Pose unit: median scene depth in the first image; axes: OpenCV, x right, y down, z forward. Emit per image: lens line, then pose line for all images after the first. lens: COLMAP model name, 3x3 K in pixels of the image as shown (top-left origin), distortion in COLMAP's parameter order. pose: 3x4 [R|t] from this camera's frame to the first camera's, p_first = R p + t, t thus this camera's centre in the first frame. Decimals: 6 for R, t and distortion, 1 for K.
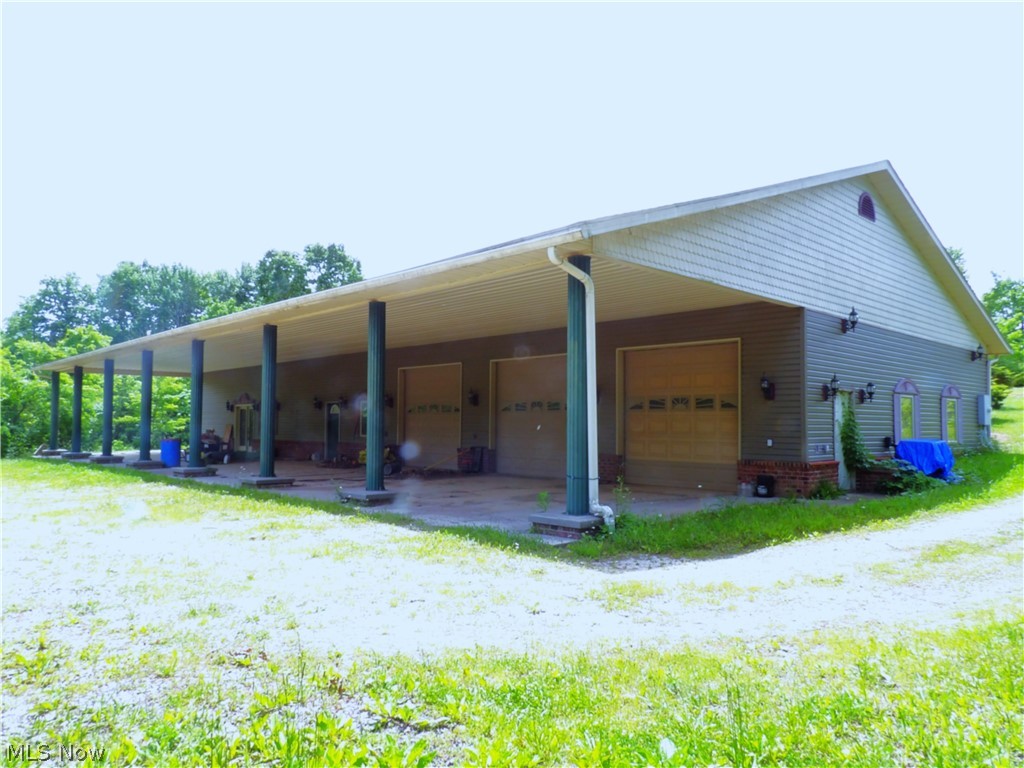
lens RADIAL K [[727.2, 0, 513.1], [0, 727.2, 385.5], [0, 0, 1]] dist [-0.018551, 0.021291]
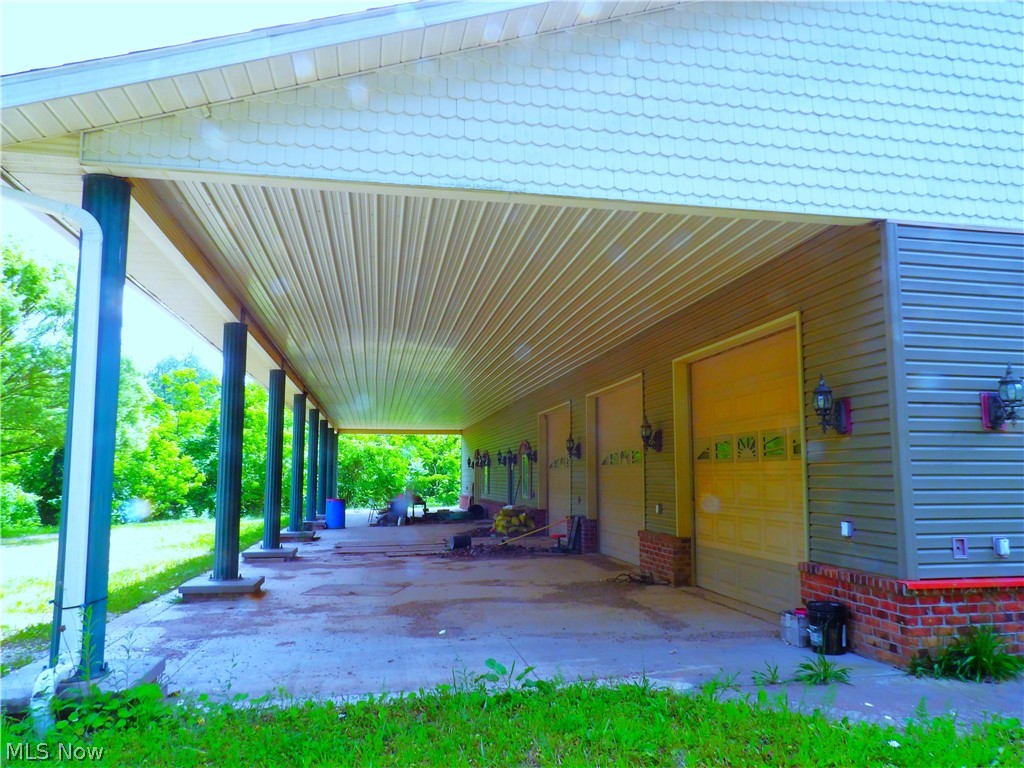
lens RADIAL K [[727.2, 0, 511.1], [0, 727.2, 386.7], [0, 0, 1]] dist [-0.018551, 0.021291]
pose [[0.829660, -0.071135, -0.553718, 0.439359], [0.028003, 0.995903, -0.085982, 0.023618], [0.557566, 0.055830, 0.828253, 0.504879]]
